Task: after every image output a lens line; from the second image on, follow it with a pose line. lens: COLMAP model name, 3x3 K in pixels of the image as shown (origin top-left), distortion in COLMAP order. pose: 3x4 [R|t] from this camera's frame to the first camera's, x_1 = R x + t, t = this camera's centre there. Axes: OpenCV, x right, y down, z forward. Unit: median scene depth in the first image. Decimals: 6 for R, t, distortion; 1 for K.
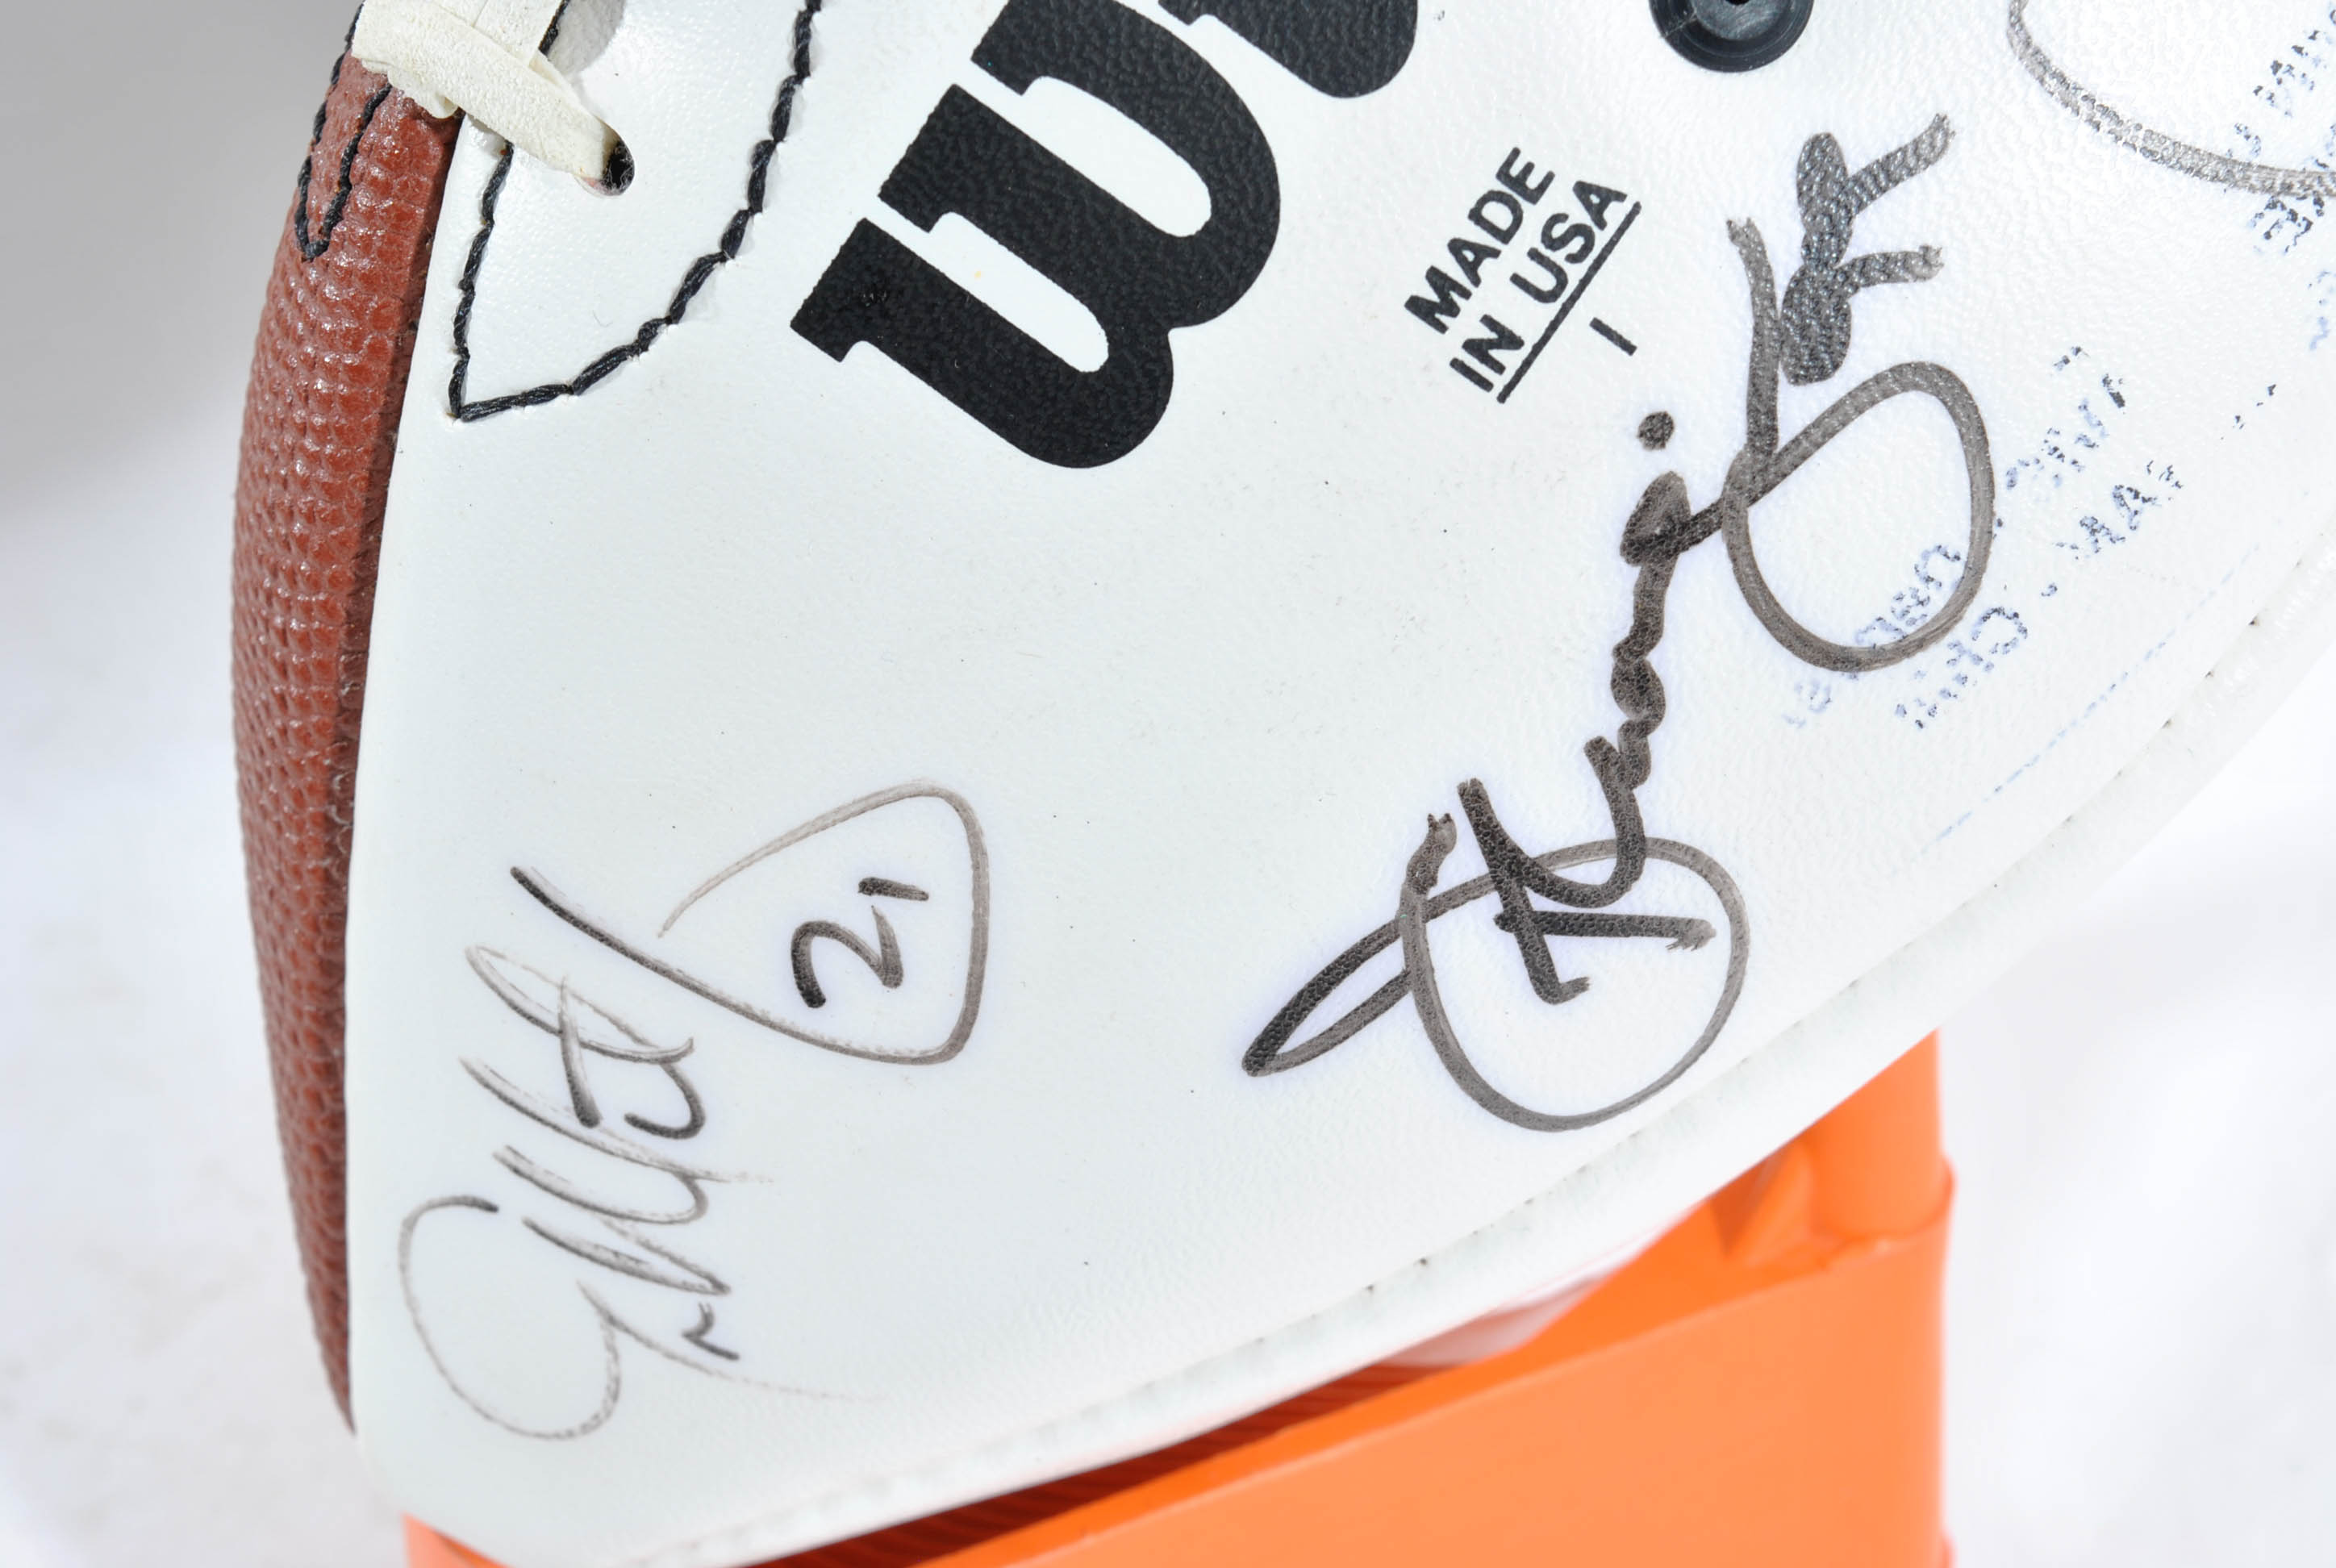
lens RADIAL K [[4490.0, 0, 1168.0], [0, 4490.0, 784.0], [0, 0, 1]] dist [0.019534, 0.136646]
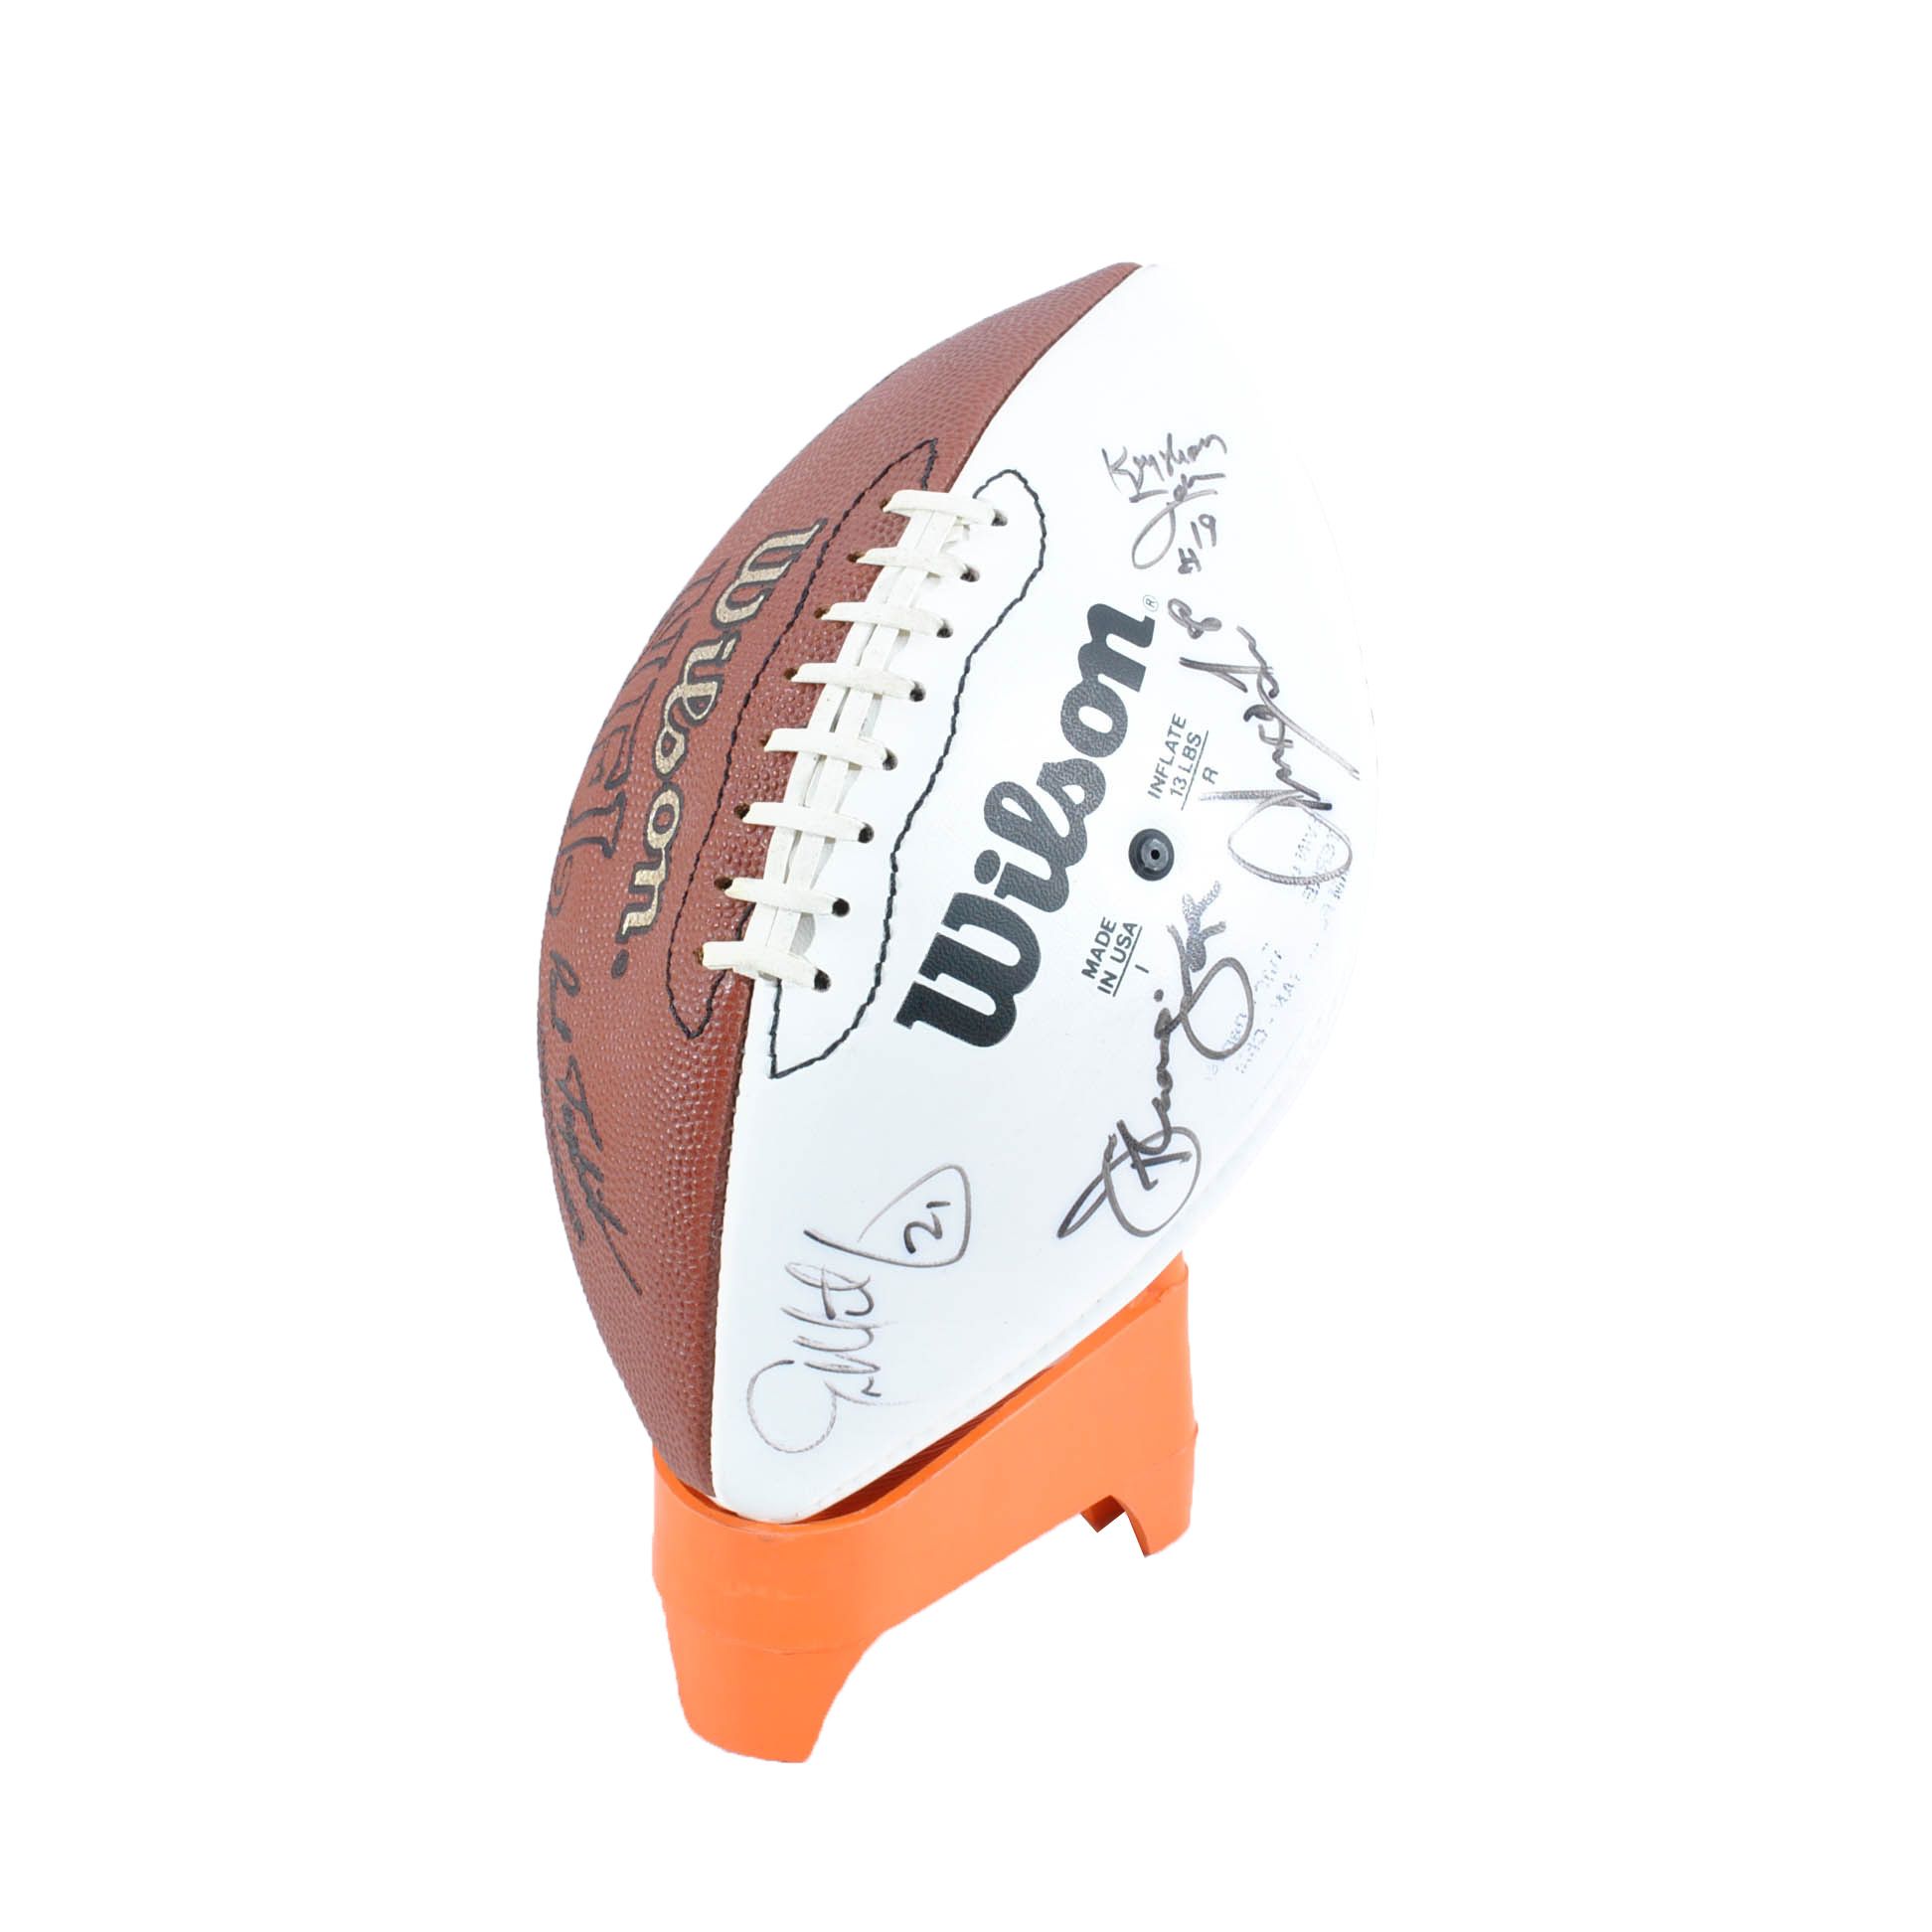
lens RADIAL K [[3635.2, 0, 966.0], [0, 3635.2, 966.0], [0, 0, 1]] dist [-0.194706, -0.012820]
pose [[0.900510, -0.201142, 0.385517, -0.979436], [0.242682, 0.968139, -0.061747, 0.025046], [-0.360814, 0.149162, 0.920632, -1.279772]]
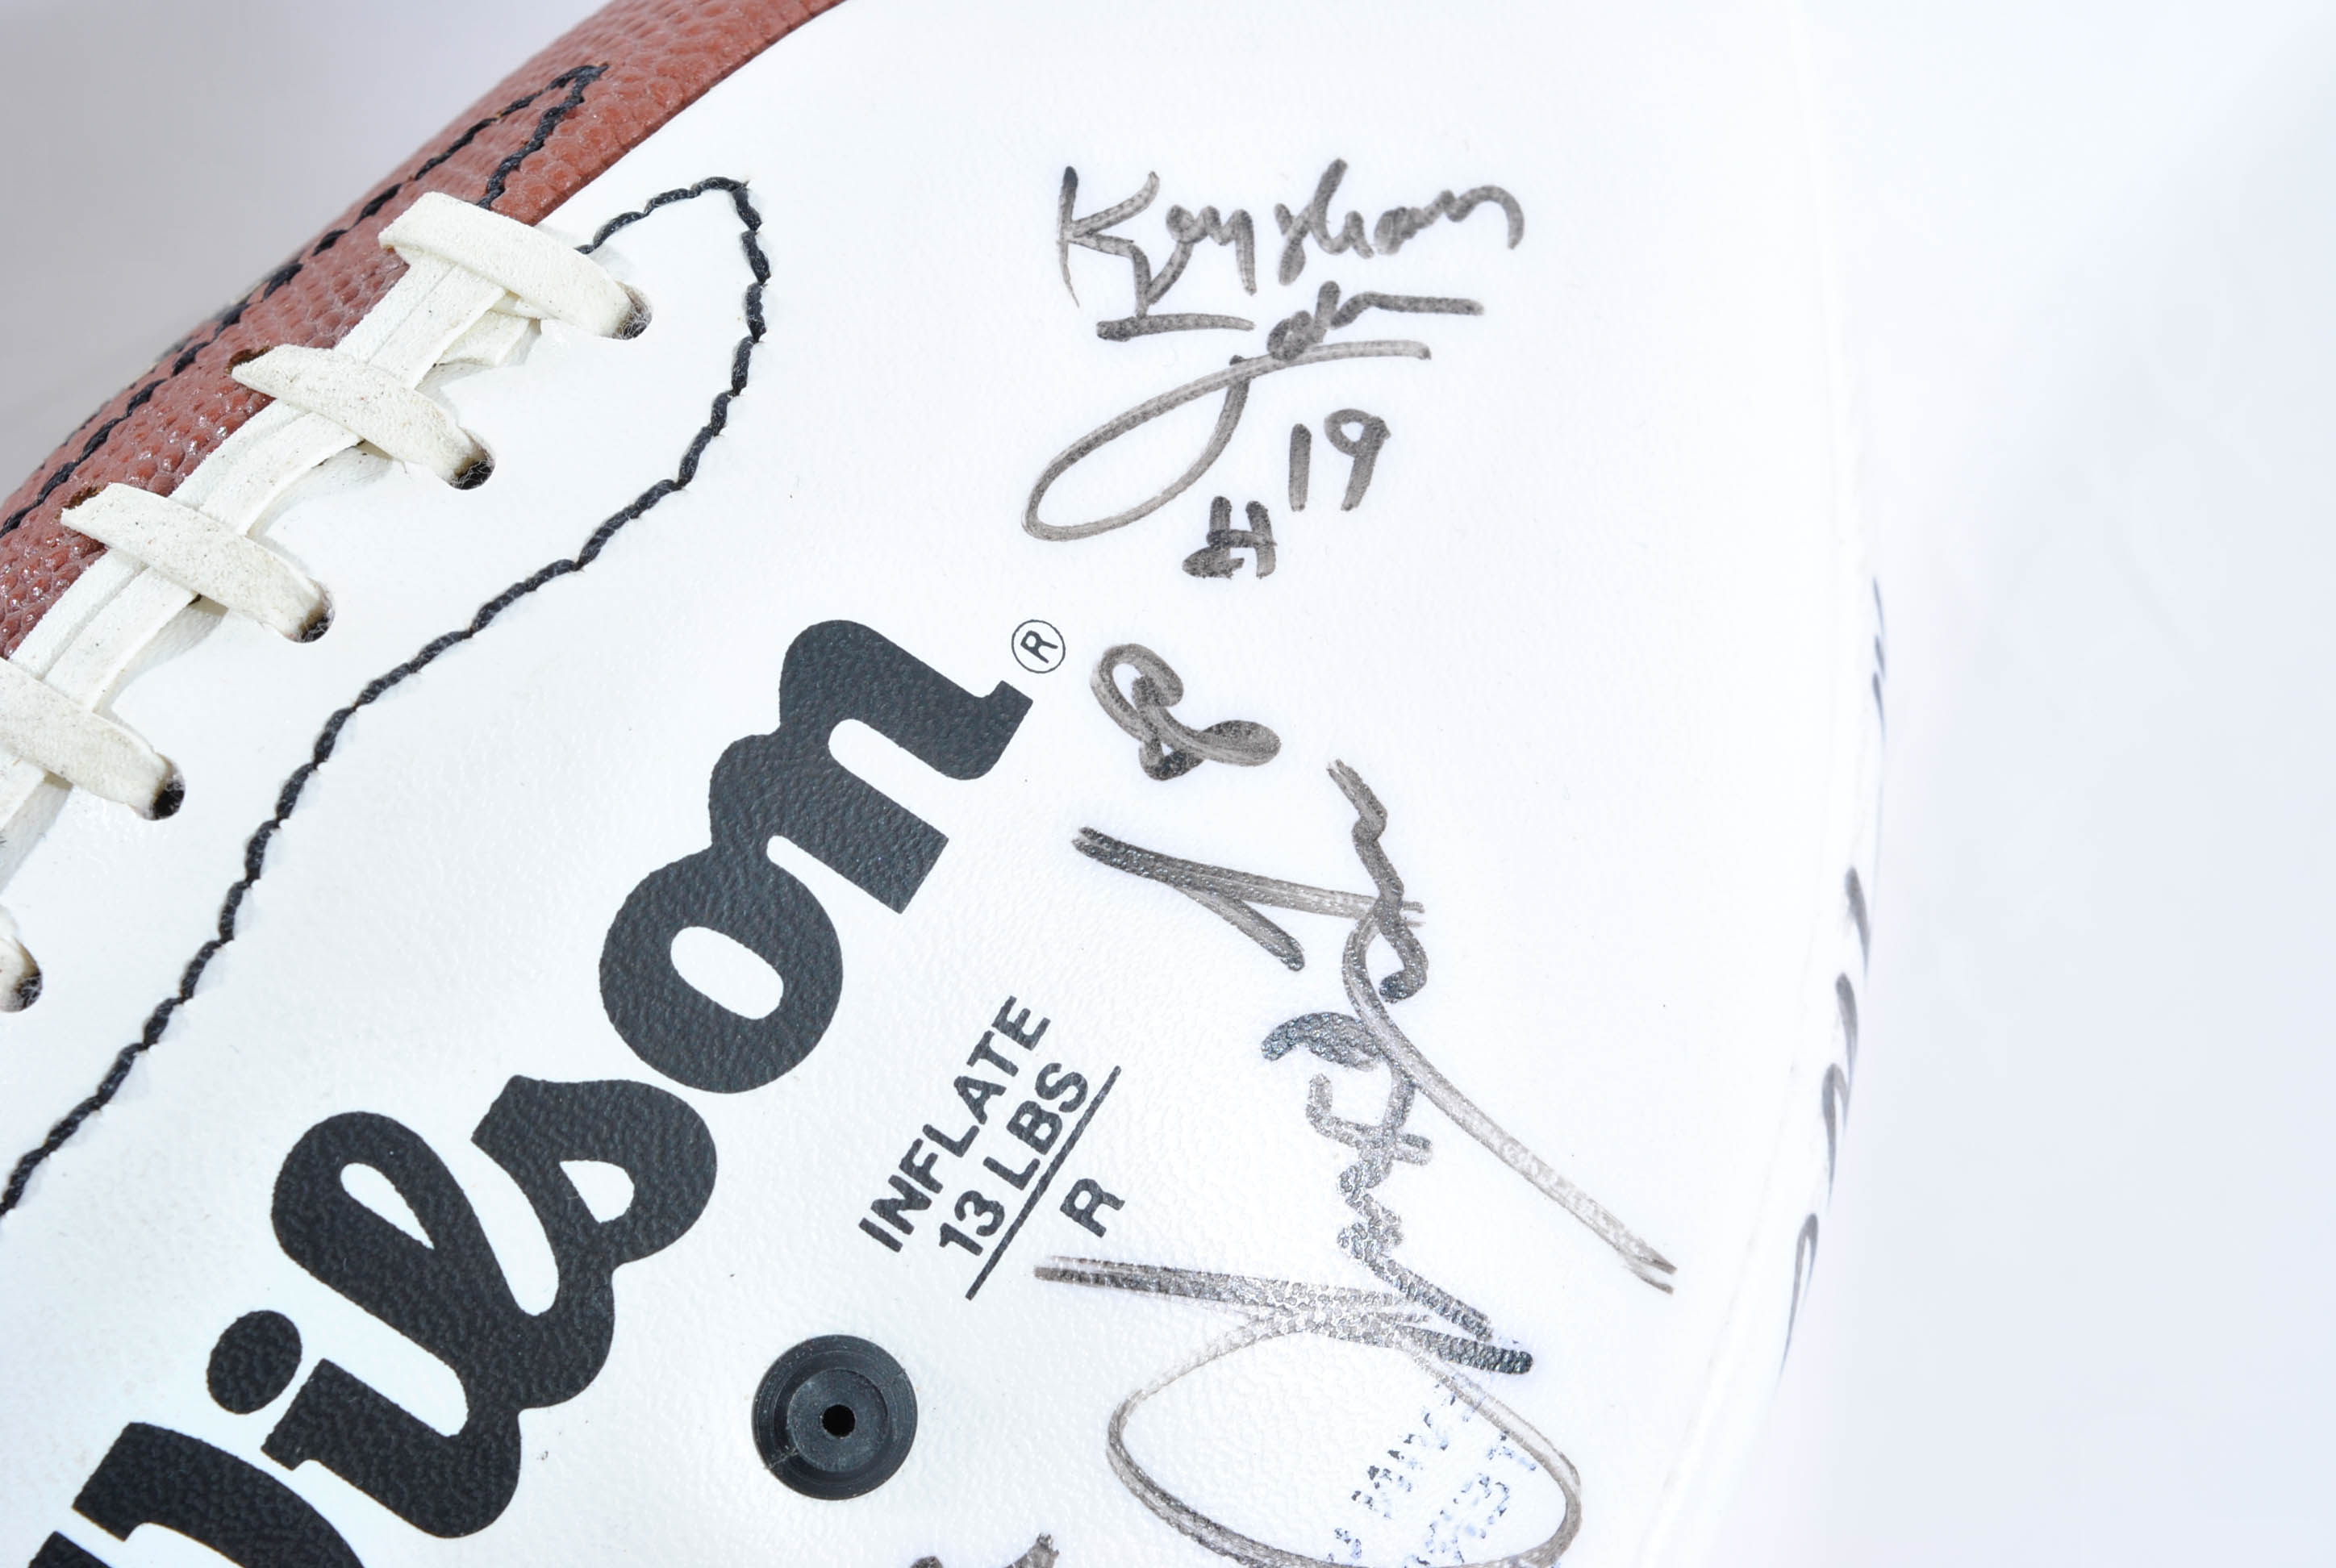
lens RADIAL K [[4490.0, 0, 1168.0], [0, 4490.0, 784.0], [0, 0, 1]] dist [0.019534, 0.136646]
pose [[0.996076, -0.007450, 0.088190, 0.109721], [0.018948, 0.991297, -0.130275, -0.182008], [-0.086452, 0.131435, 0.987548, -0.032050]]
